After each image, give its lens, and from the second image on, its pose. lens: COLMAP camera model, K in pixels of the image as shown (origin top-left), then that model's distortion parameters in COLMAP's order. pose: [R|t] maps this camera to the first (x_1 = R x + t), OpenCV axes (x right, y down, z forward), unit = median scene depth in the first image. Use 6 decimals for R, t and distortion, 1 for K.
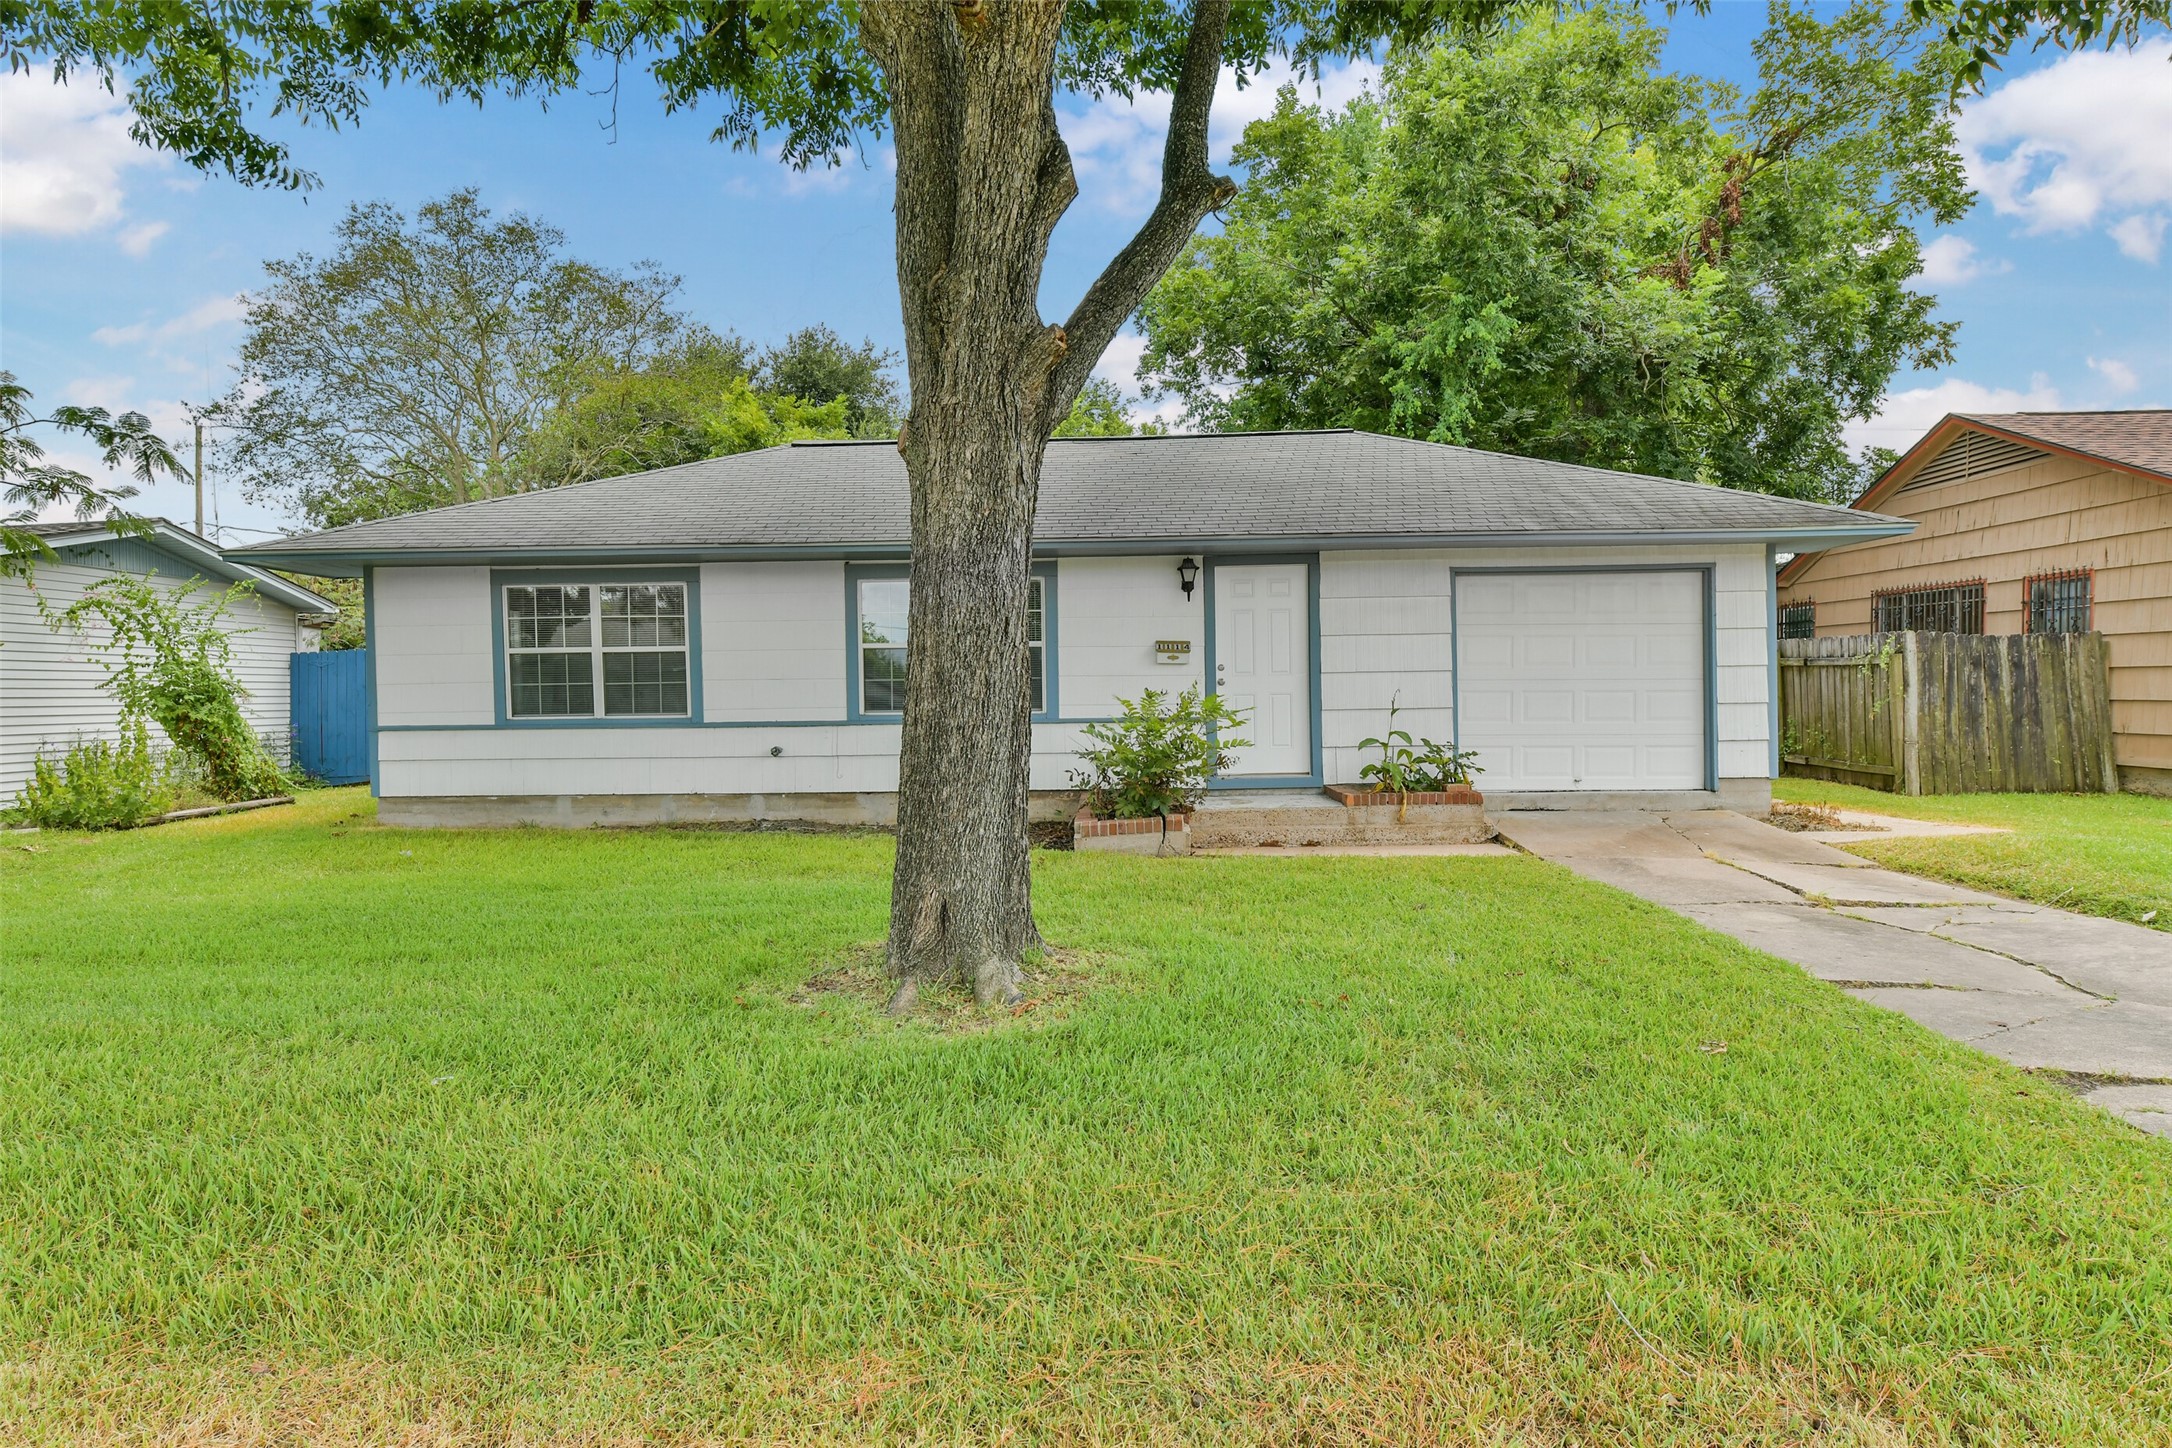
lens RADIAL K [[1246.9, 0, 1086.0], [0, 1246.9, 724.0], [0, 0, 1]] dist [-0.005870, -0.001216]
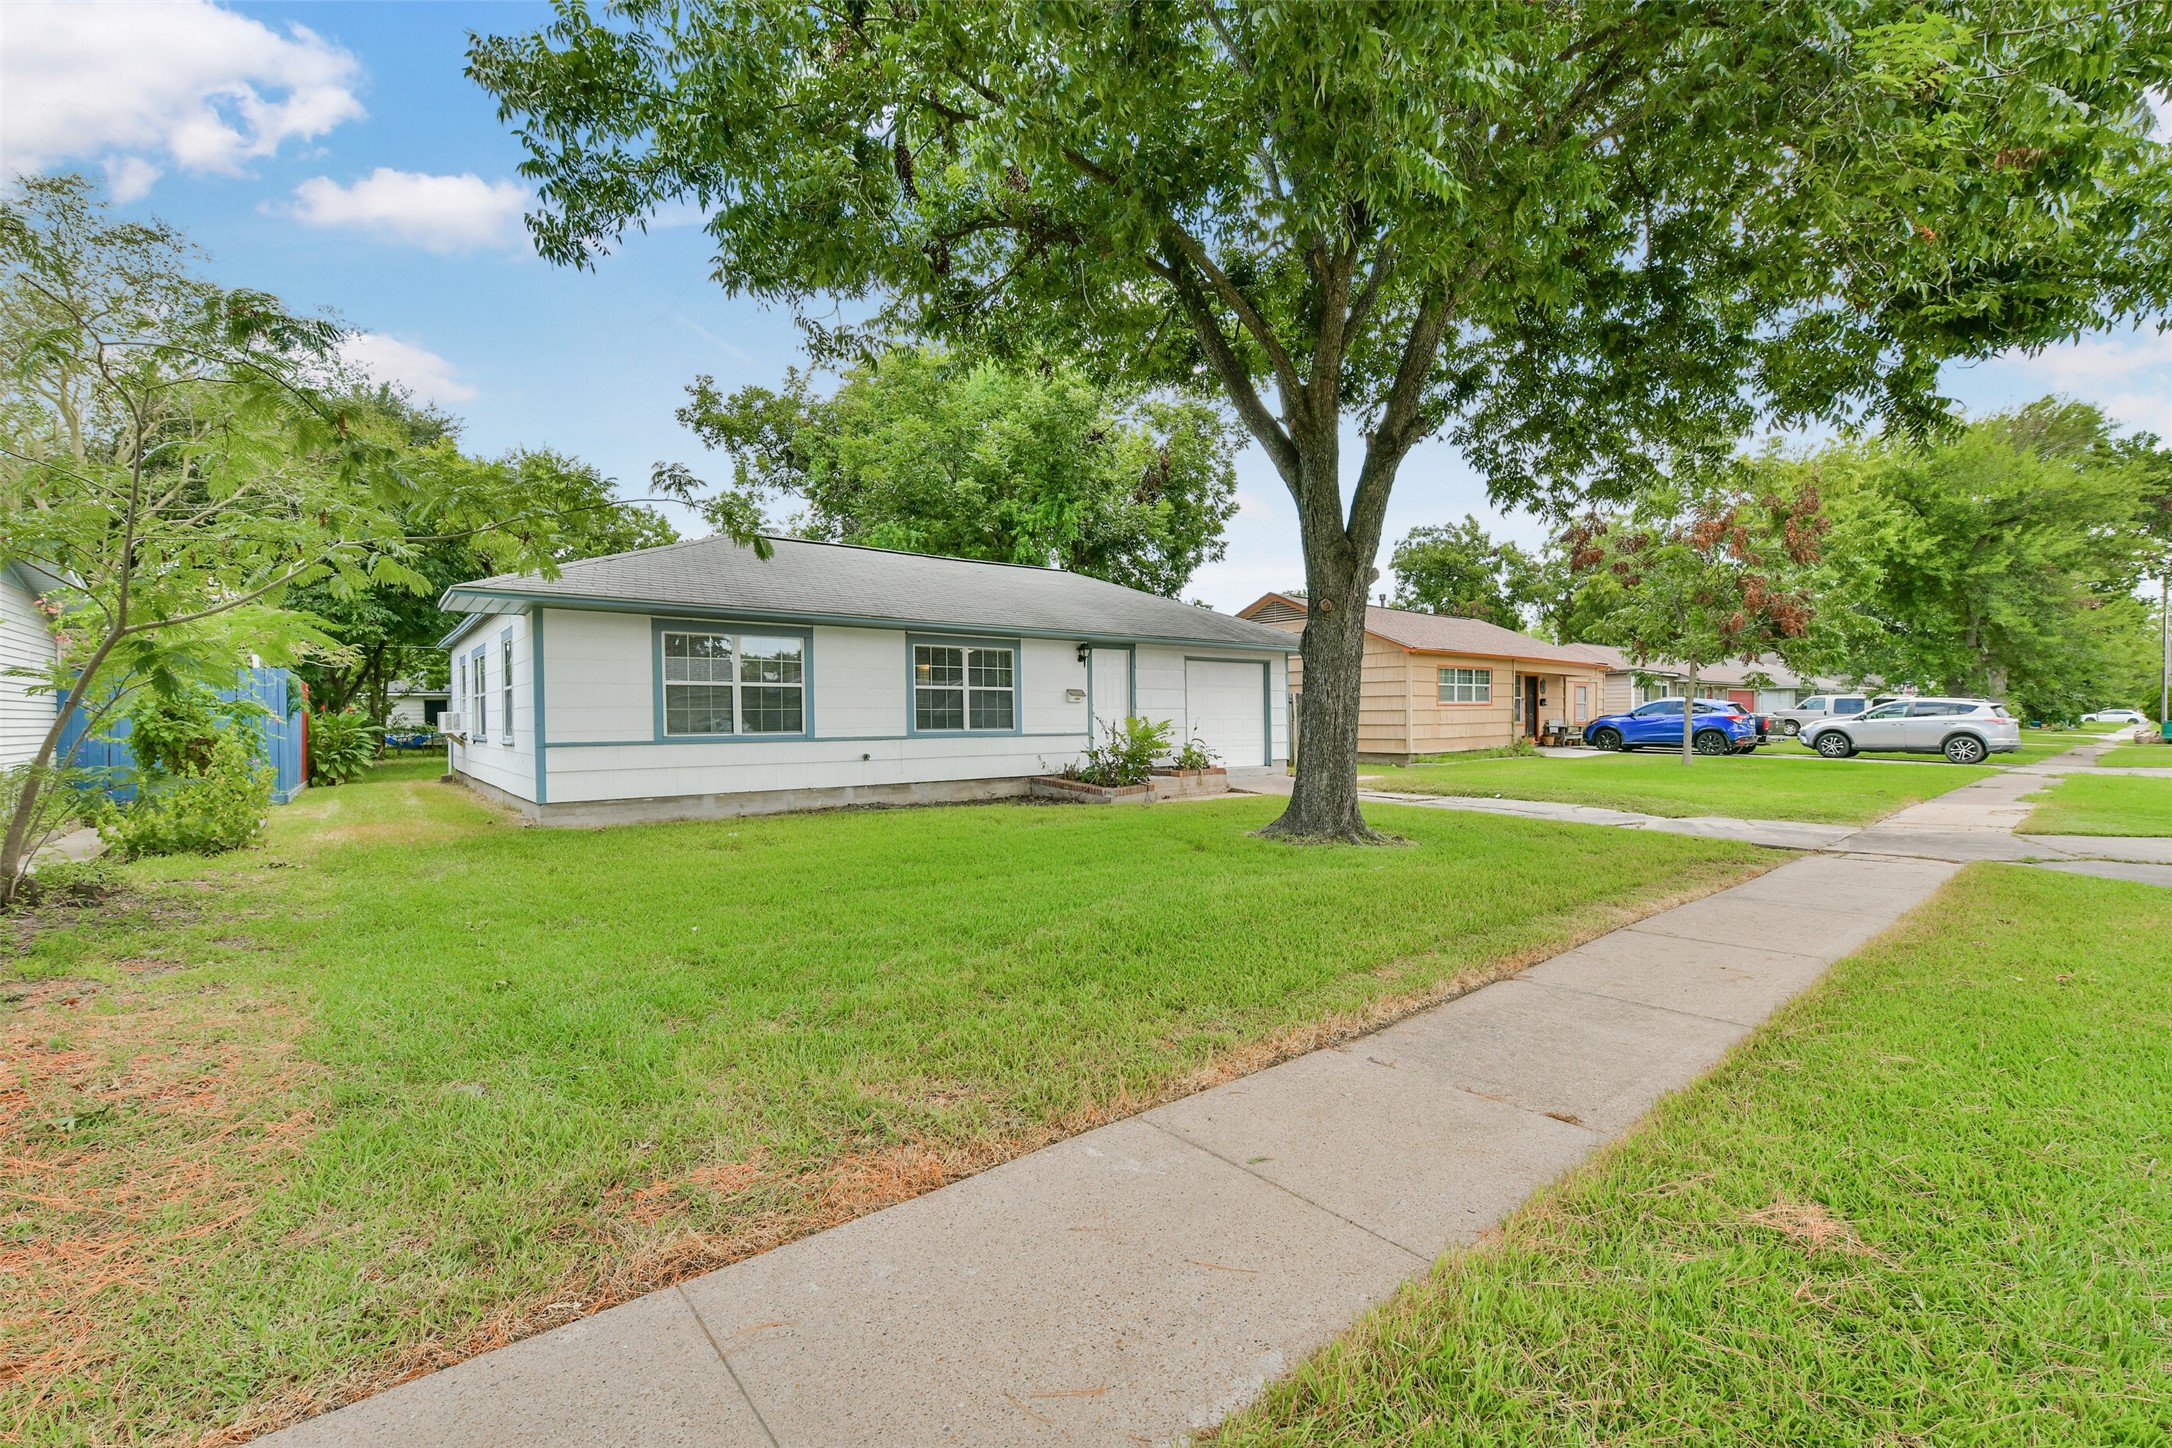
lens RADIAL K [[930.4, 0, 1091.1], [0, 930.4, 731.9], [0, 0, 1]] dist [-0.009593, -0.000307]
pose [[0.751221, -0.003192, 0.660043, -0.772823], [0.015013, 0.999812, -0.012251, 0.010051], [-0.659880, 0.019112, 0.751128, 0.000325]]
